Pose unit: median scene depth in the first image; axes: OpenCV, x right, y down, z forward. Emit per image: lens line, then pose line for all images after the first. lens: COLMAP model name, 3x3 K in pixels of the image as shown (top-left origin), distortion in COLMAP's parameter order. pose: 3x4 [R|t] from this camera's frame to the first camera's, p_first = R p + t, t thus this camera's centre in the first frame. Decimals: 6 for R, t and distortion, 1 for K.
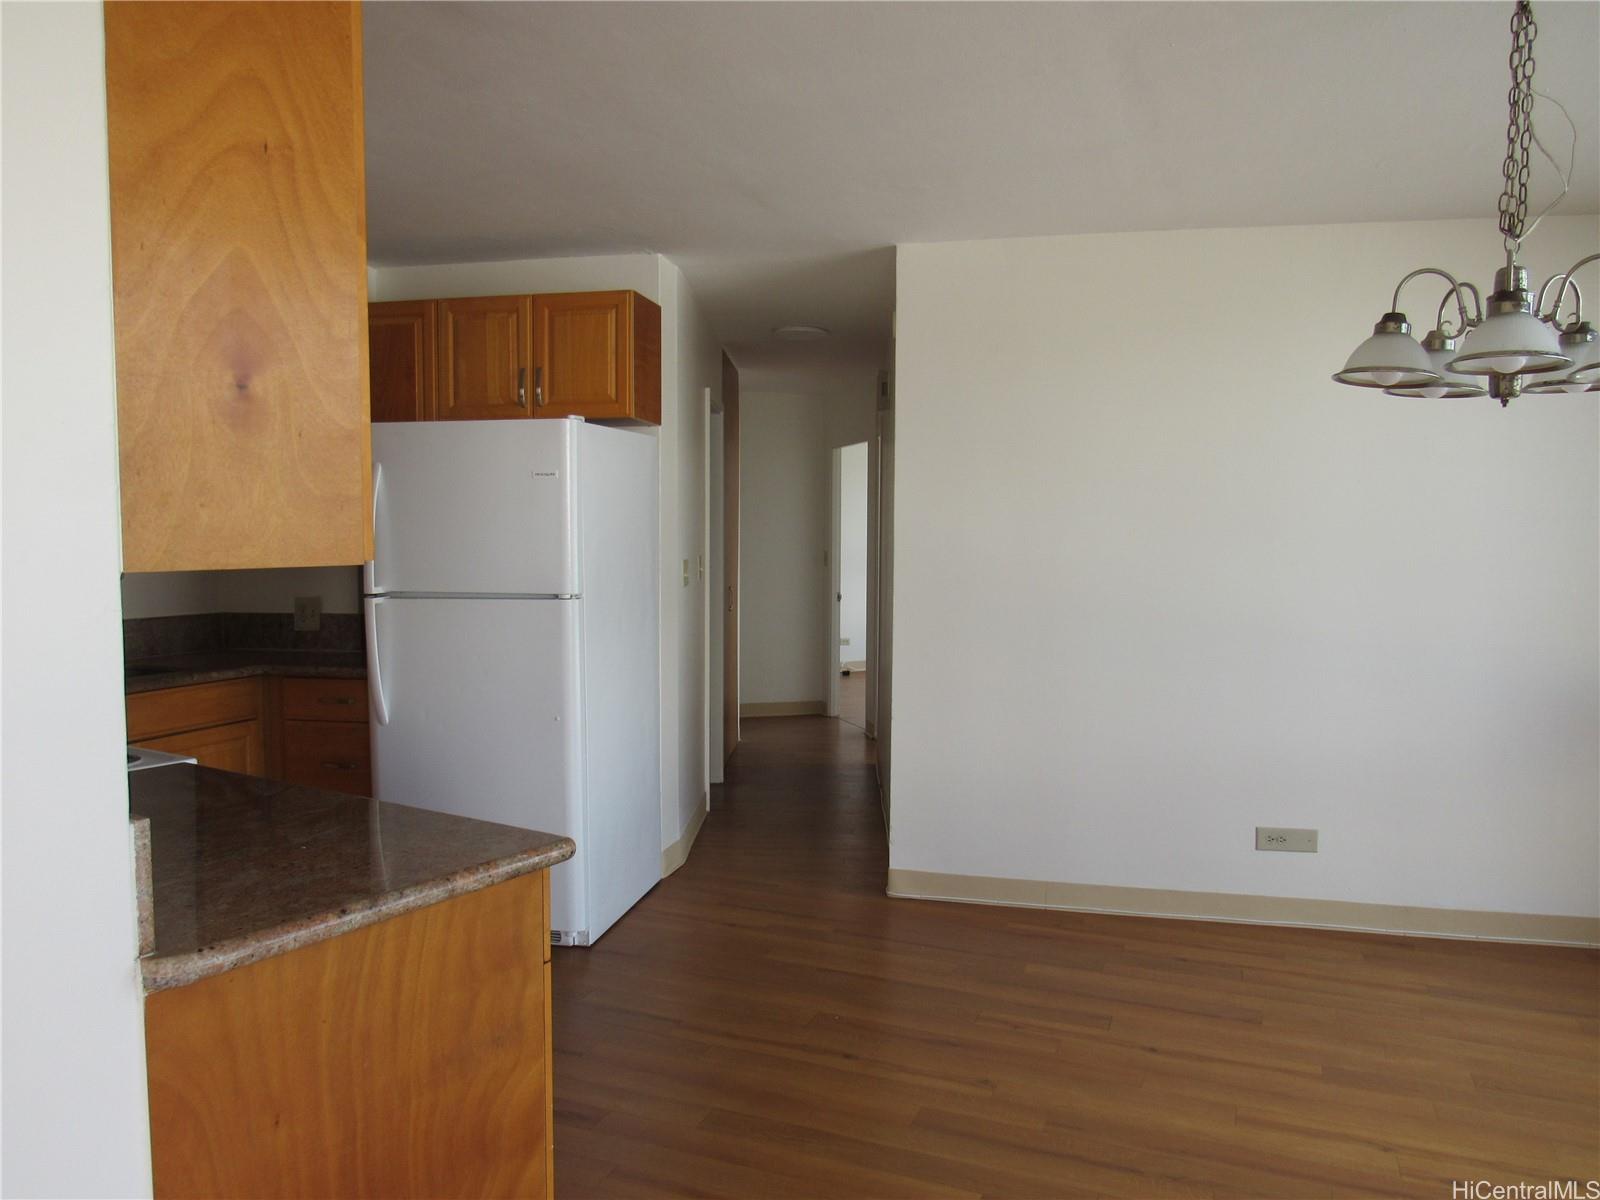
lens RADIAL K [[1147.6, 0, 798.3], [0, 1147.6, 602.7], [0, 0, 1]] dist [-0.048865, 0.037983]
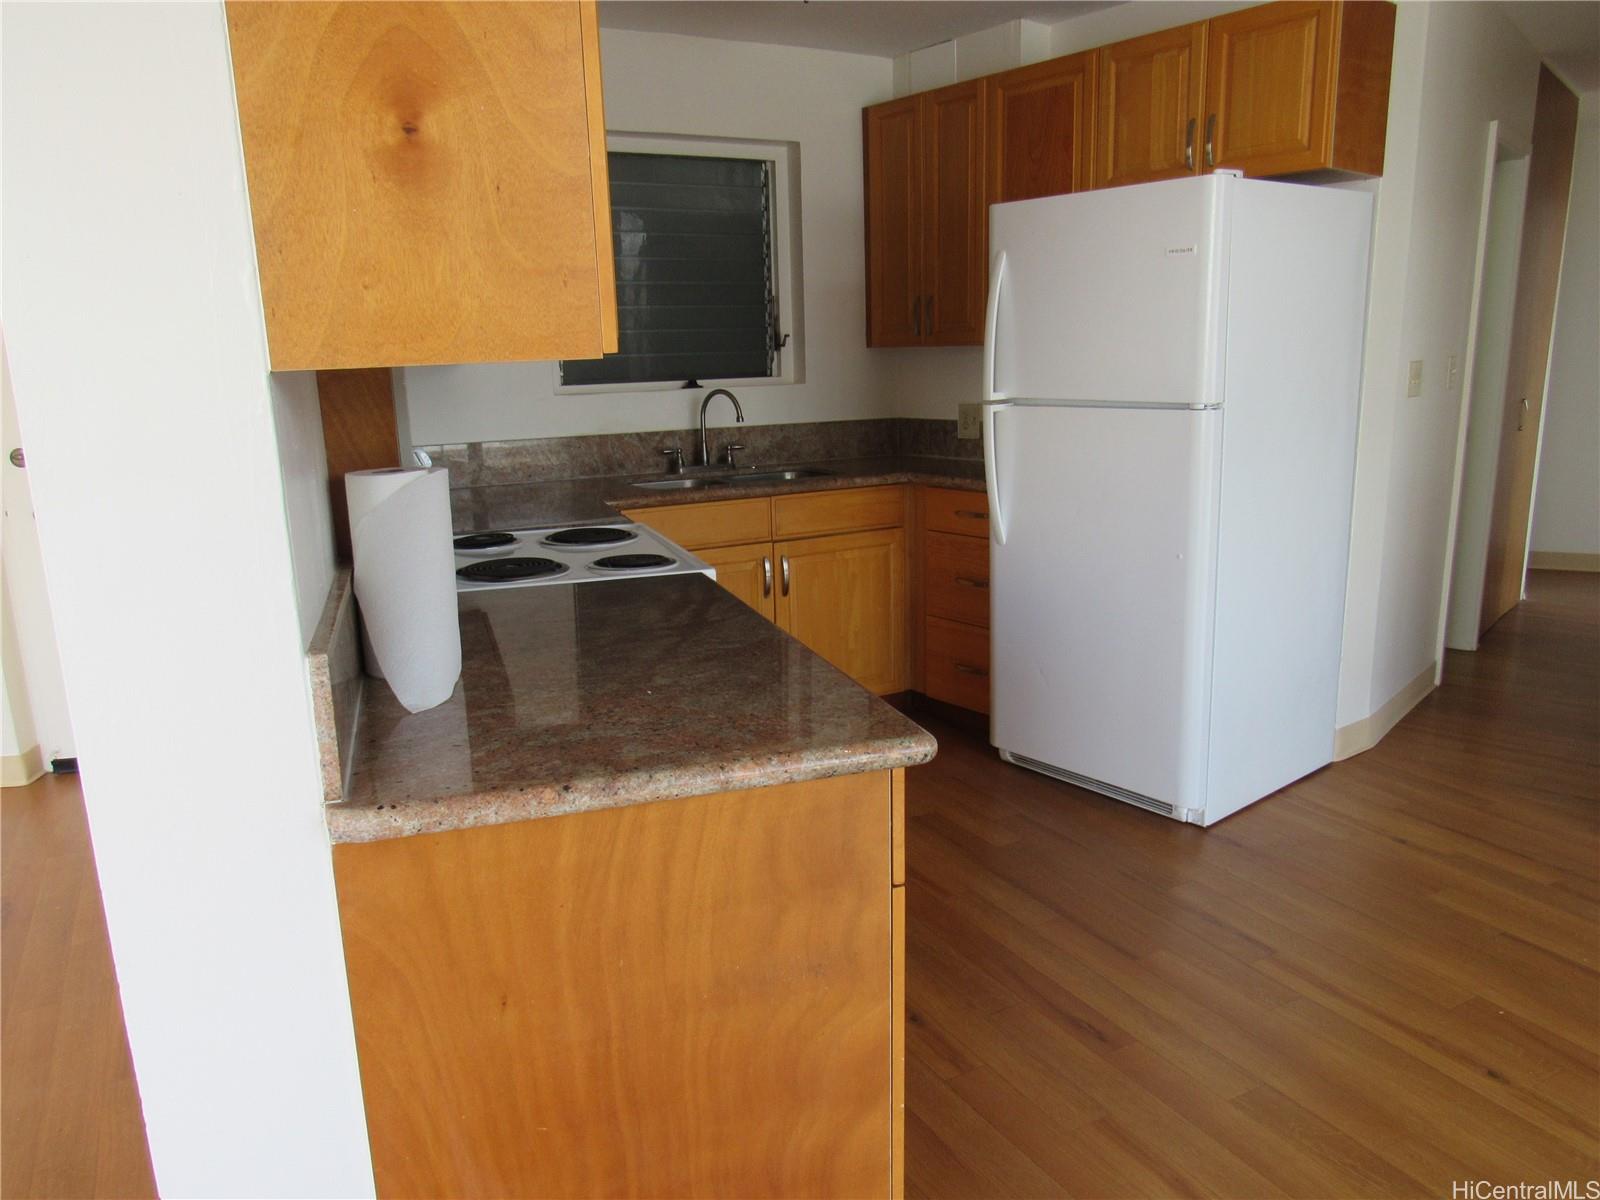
lens RADIAL K [[1147.6, 0, 798.3], [0, 1147.6, 602.7], [0, 0, 1]] dist [-0.048865, 0.037983]
pose [[0.776165, 0.115880, -0.619790, 0.151571], [-0.011914, 0.985487, 0.169332, -0.002236], [0.630417, -0.124045, 0.766281, 0.324308]]
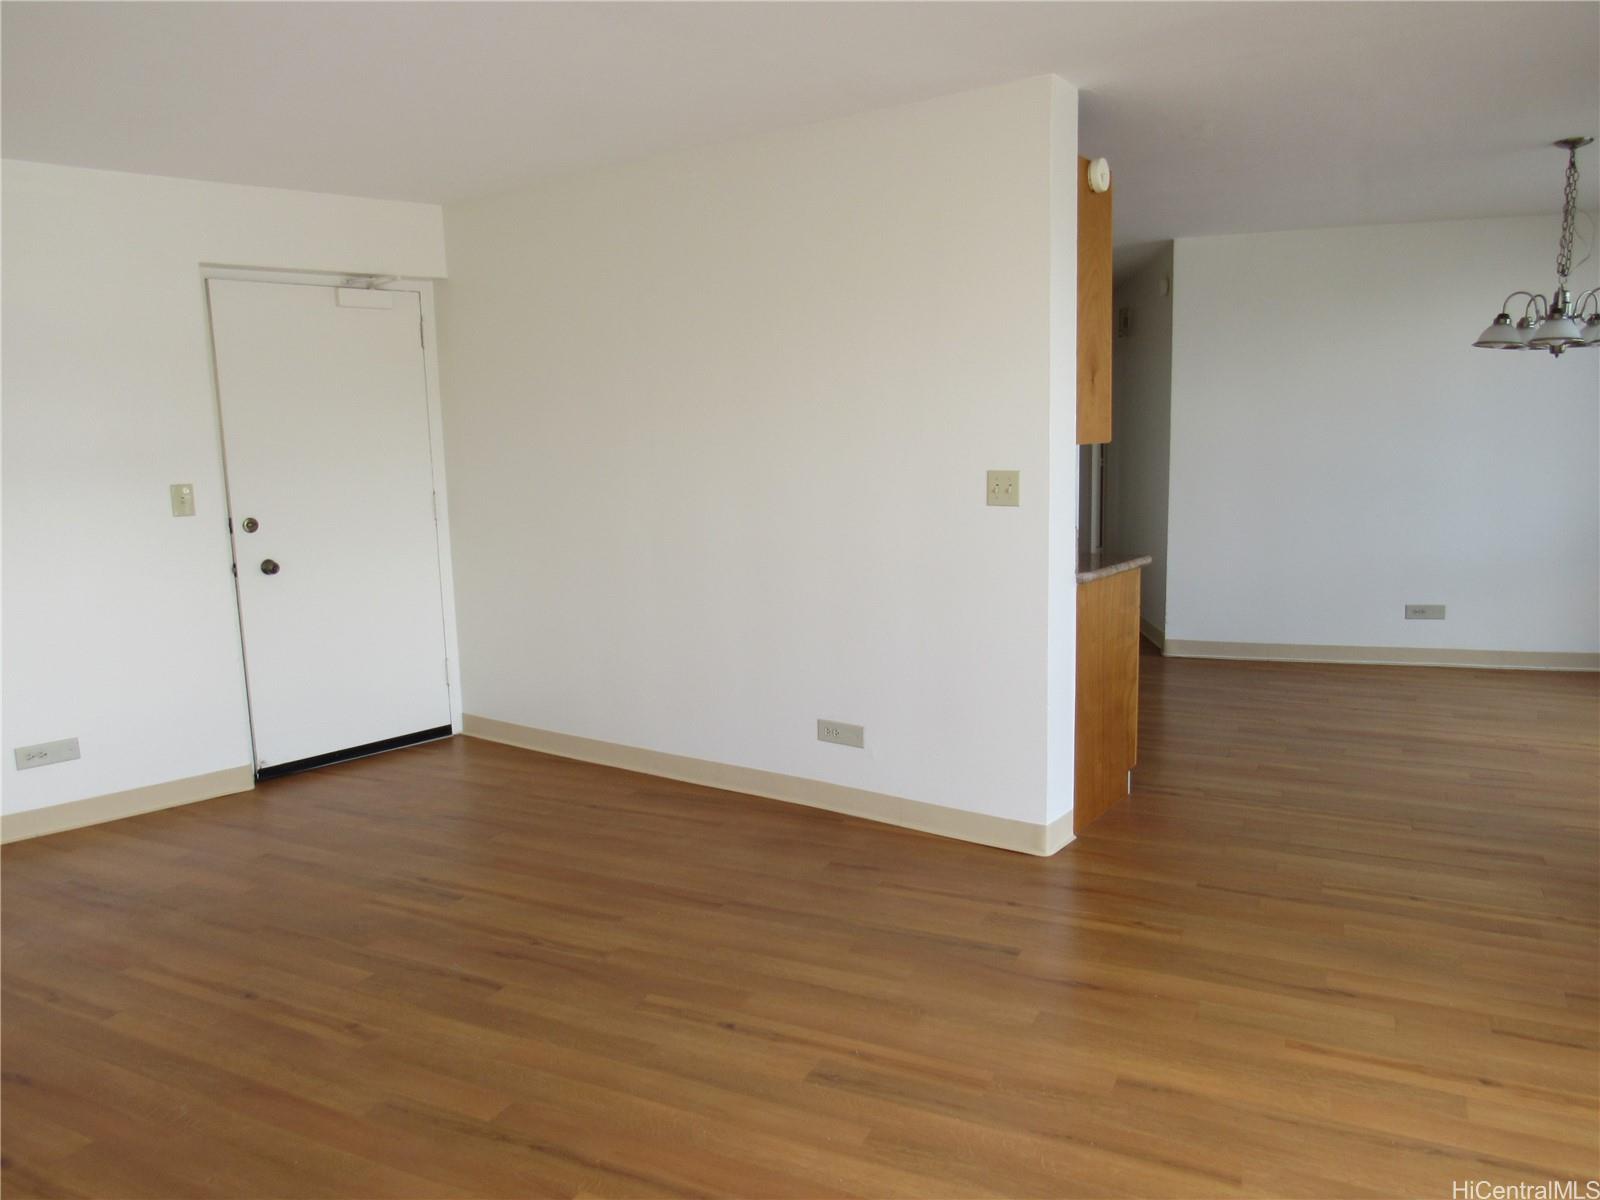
lens RADIAL K [[1147.6, 0, 798.3], [0, 1147.6, 602.7], [0, 0, 1]] dist [-0.048865, 0.037983]
pose [[0.997483, -0.017263, -0.068772, -0.638509], [0.023282, 0.995875, 0.087694, 0.062793], [0.066975, -0.089074, 0.993771, -1.209541]]
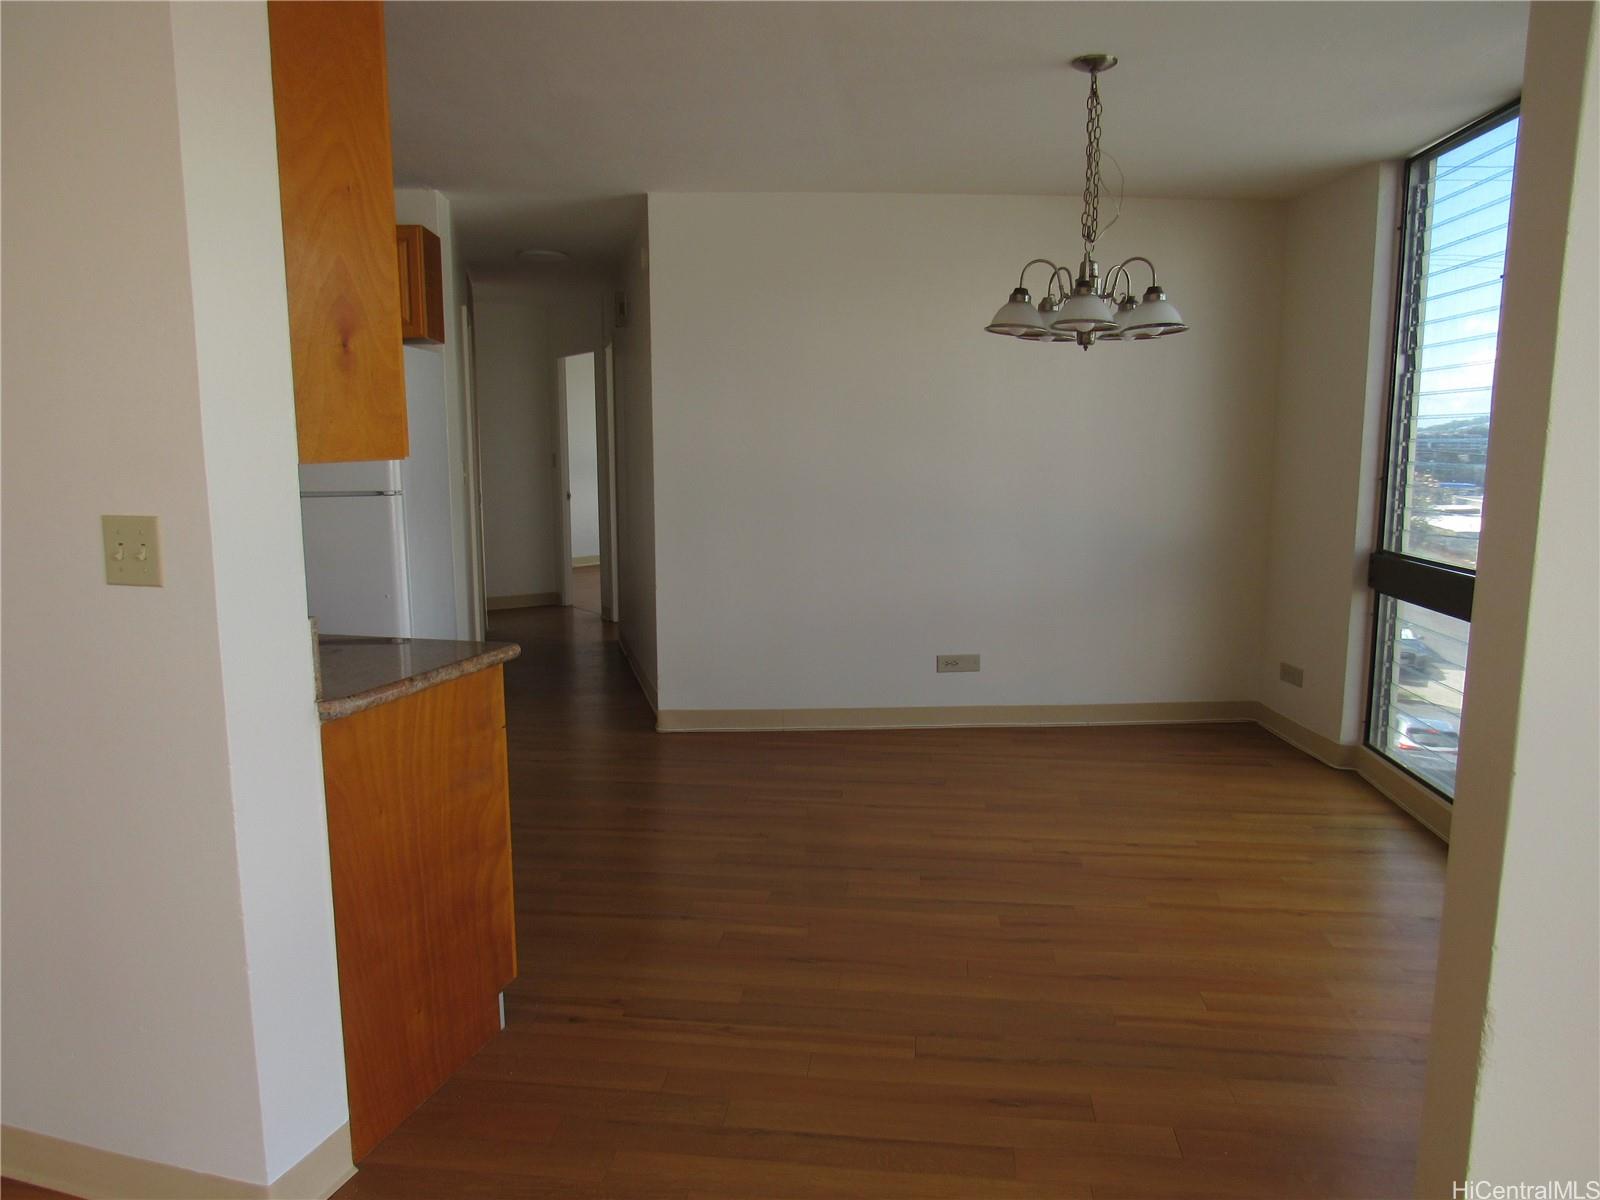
lens RADIAL K [[1147.6, 0, 798.3], [0, 1147.6, 602.7], [0, 0, 1]] dist [-0.048865, 0.037983]
pose [[0.962521, -0.048351, 0.266862, -0.199692], [0.025752, 0.995827, 0.087547, 0.026613], [-0.269982, -0.077393, 0.959750, -0.439063]]
